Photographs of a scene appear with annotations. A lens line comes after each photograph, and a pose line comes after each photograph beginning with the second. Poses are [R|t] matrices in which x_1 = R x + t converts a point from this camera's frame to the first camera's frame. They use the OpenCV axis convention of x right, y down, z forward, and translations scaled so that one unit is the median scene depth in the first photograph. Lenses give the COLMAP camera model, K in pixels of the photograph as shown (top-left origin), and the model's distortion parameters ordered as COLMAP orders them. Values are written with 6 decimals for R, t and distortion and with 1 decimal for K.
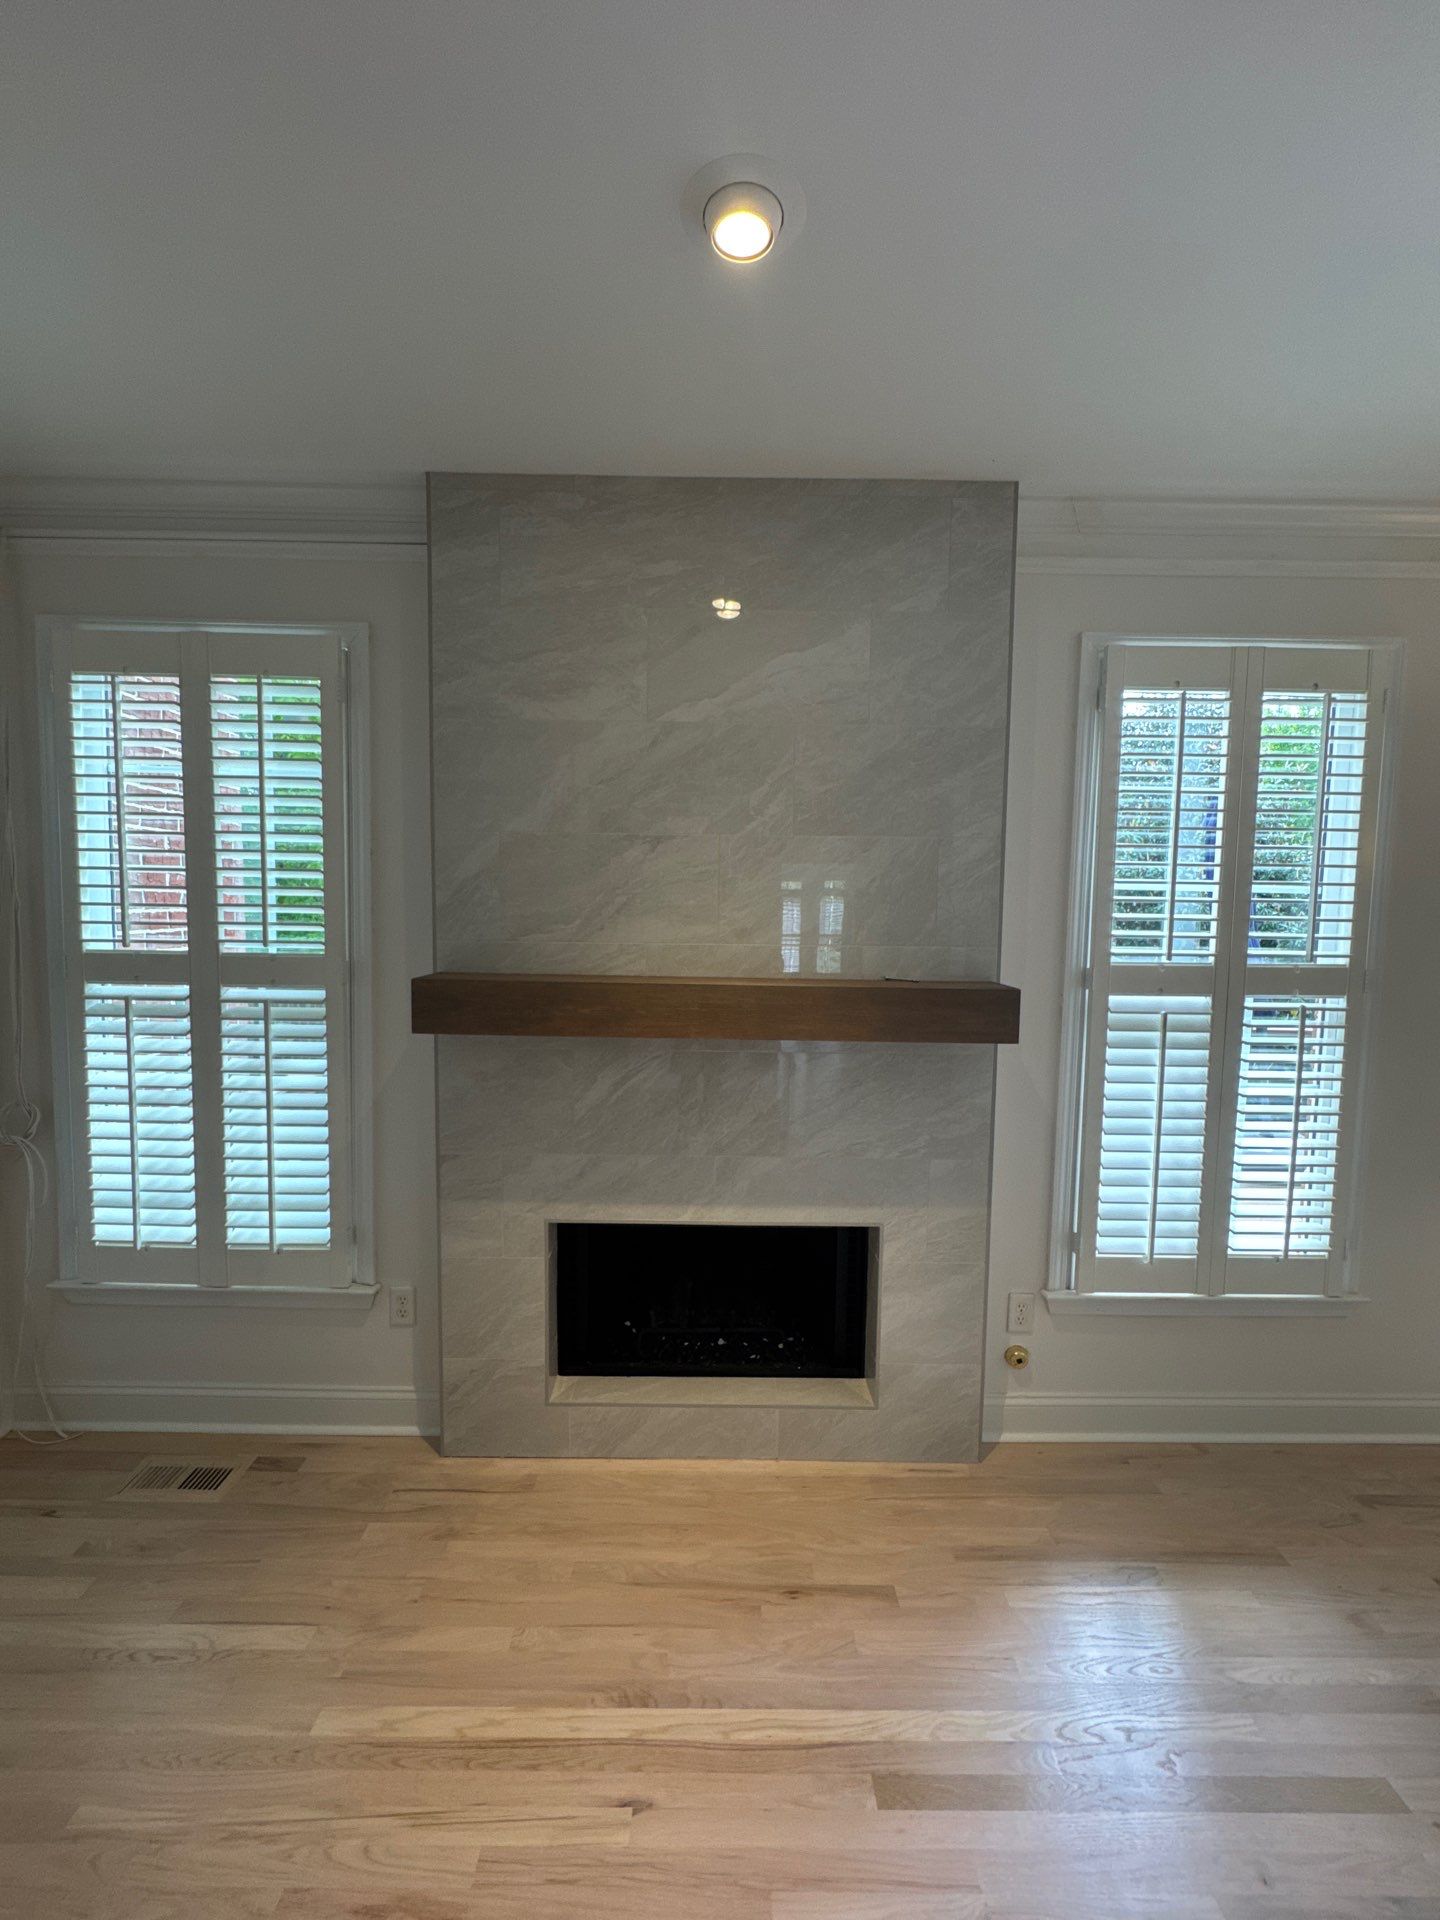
lens RADIAL K [[767.3, 0, 721.3], [0, 767.3, 962.8], [0, 0, 1]] dist [-0.003236, 0.000279]
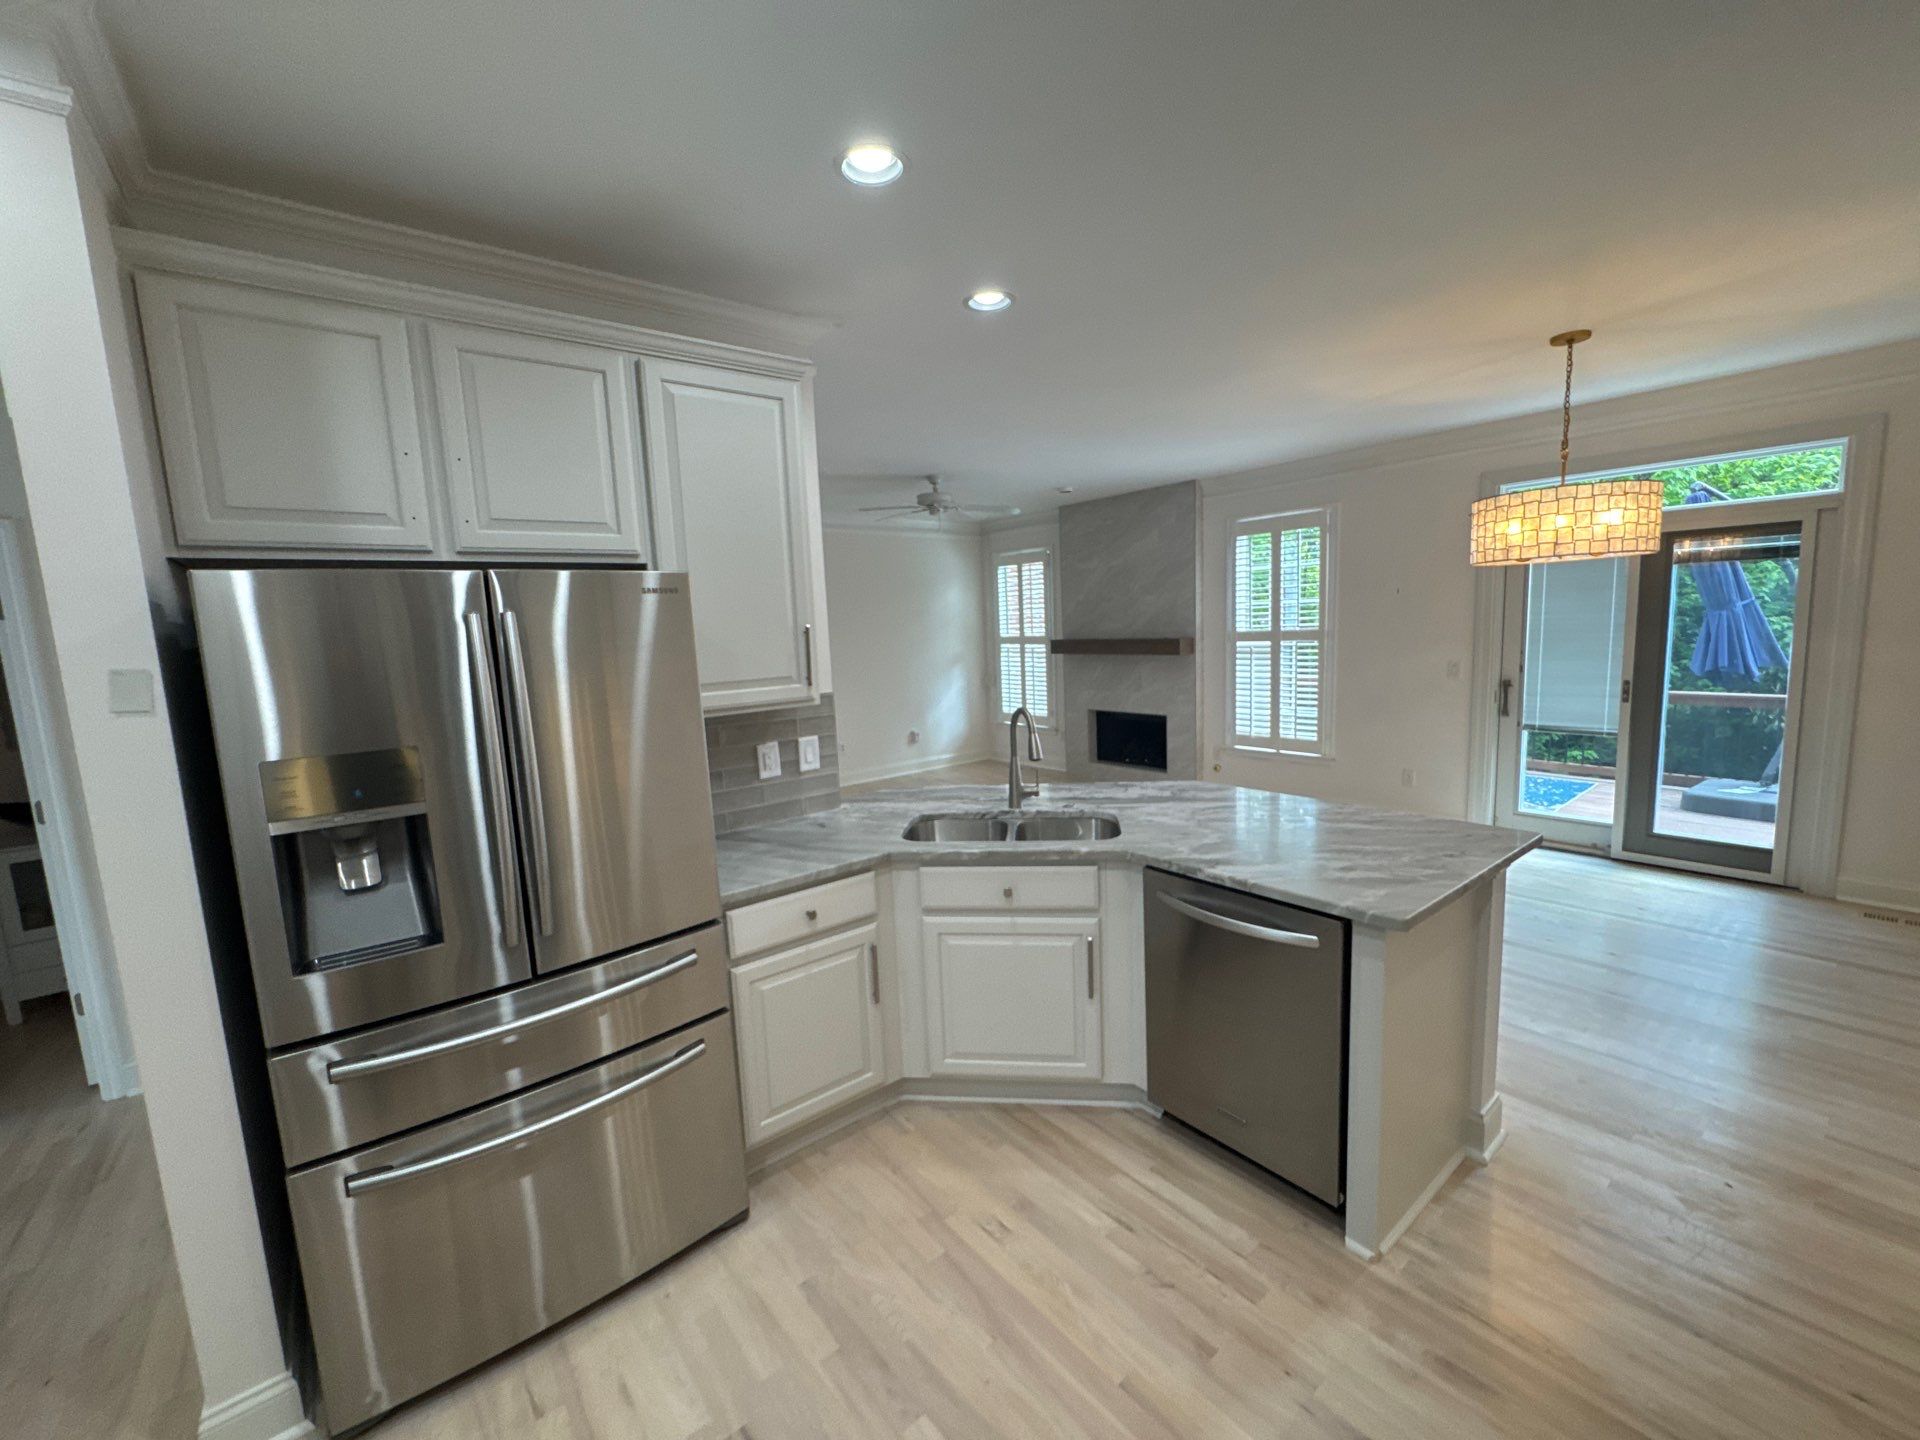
lens RADIAL K [[767.7, 0, 960.0], [0, 767.7, 720.0], [0, 0, 1]] dist [-0.003090, 0.000079]
pose [[0.627813, 0.056661, -0.776299, 2.151184], [-0.002686, 0.997499, 0.070635, 0.136652], [0.778360, -0.042261, 0.626395, -1.680078]]
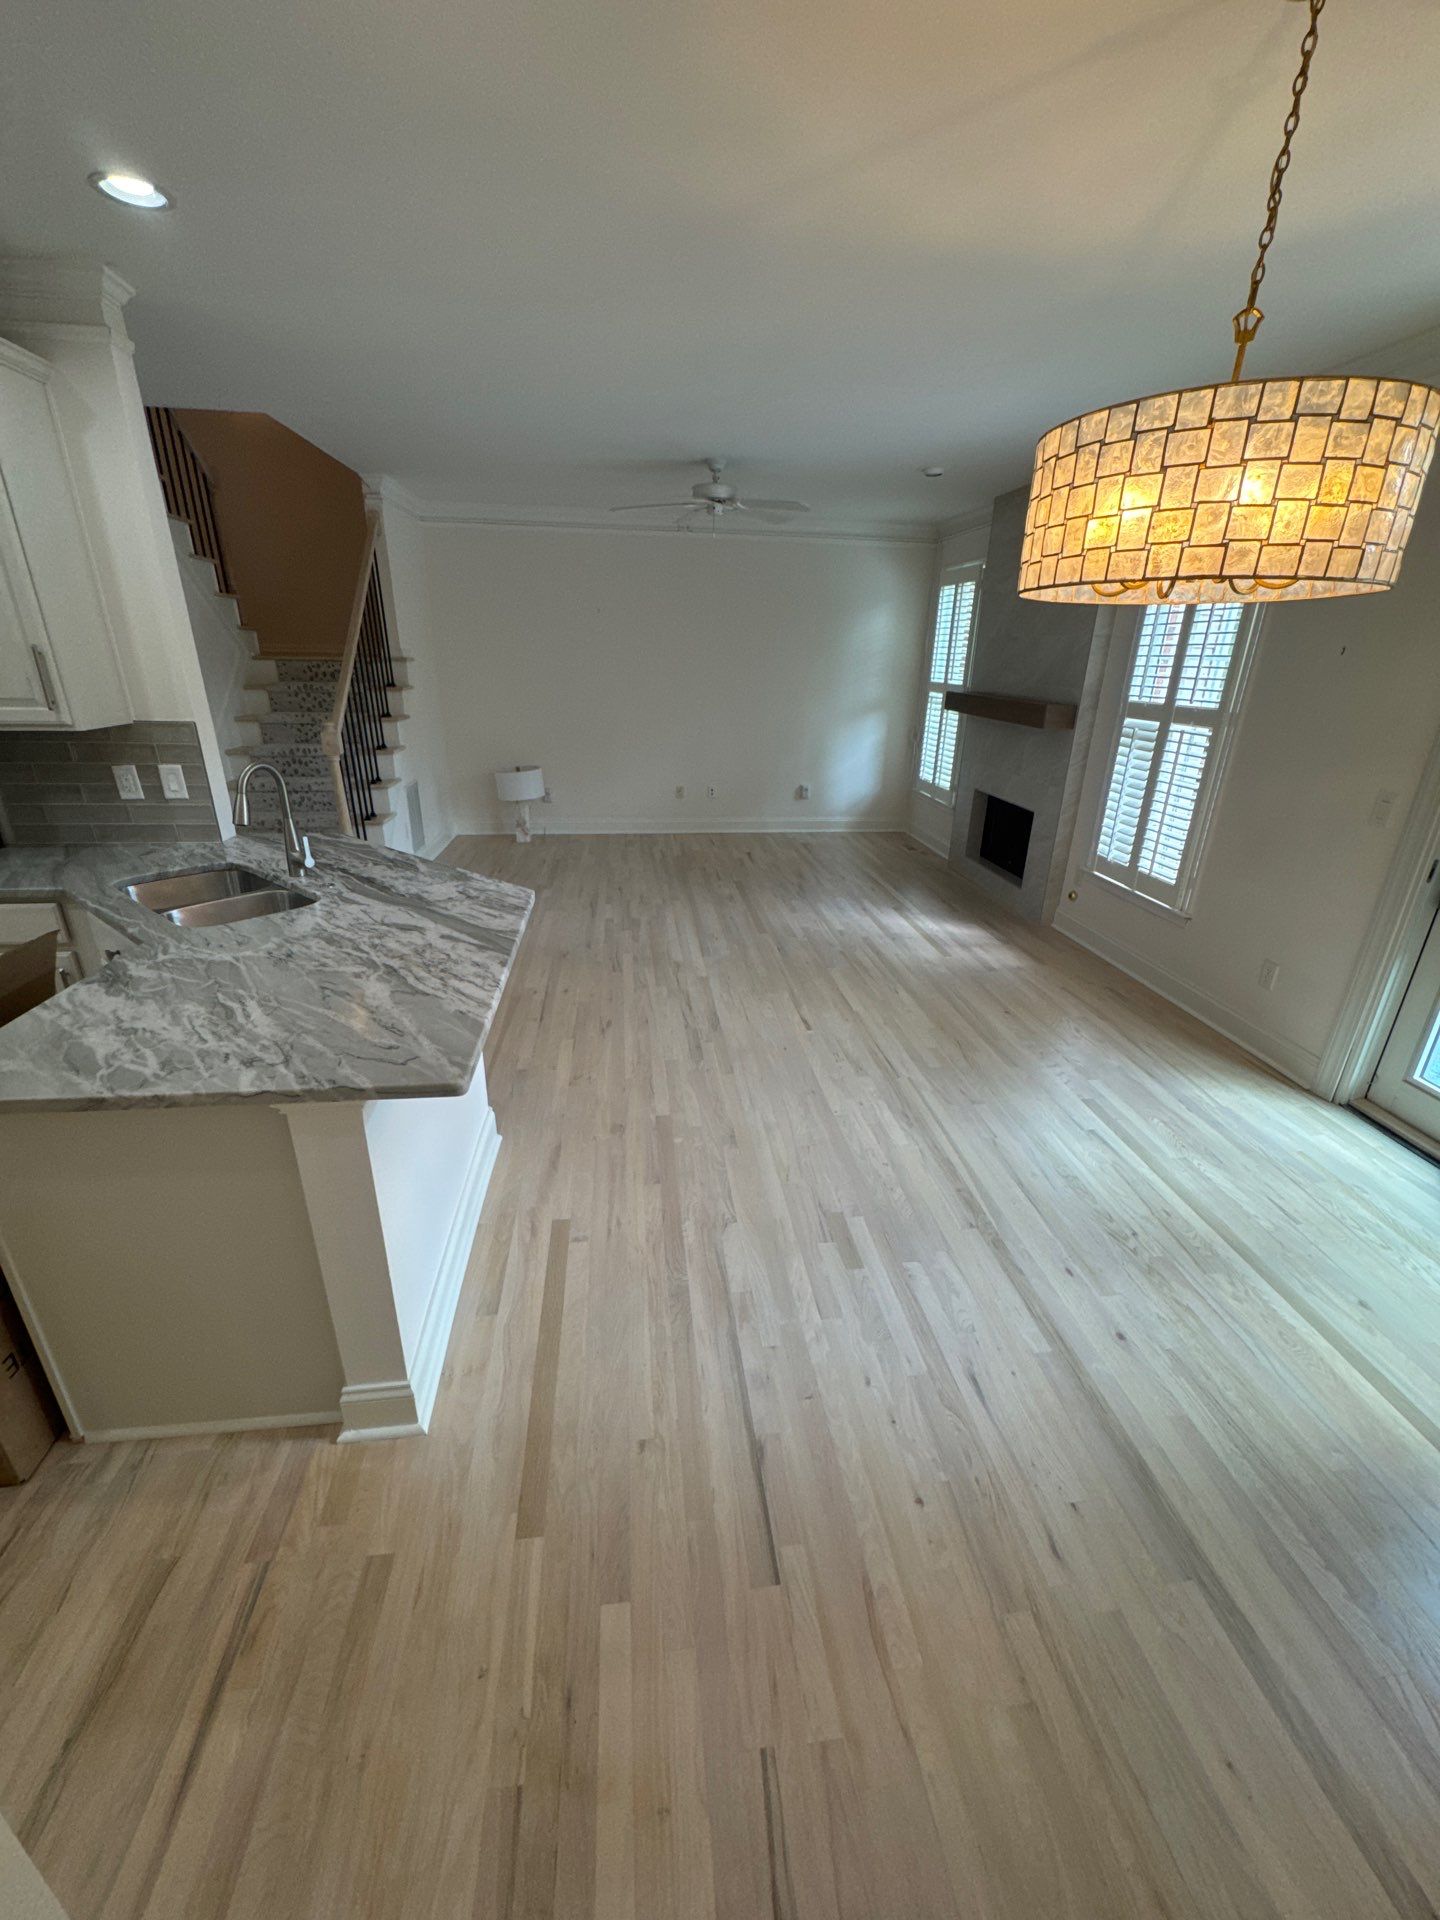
lens RADIAL K [[765.6, 0, 720.9], [0, 765.6, 960.2], [0, 0, 1]] dist [-0.003320, -0.000215]
pose [[0.118895, 0.359774, -0.925433, 2.427898], [-0.087651, 0.932209, 0.351147, 0.025087], [0.989031, 0.039365, 0.142369, -0.269788]]
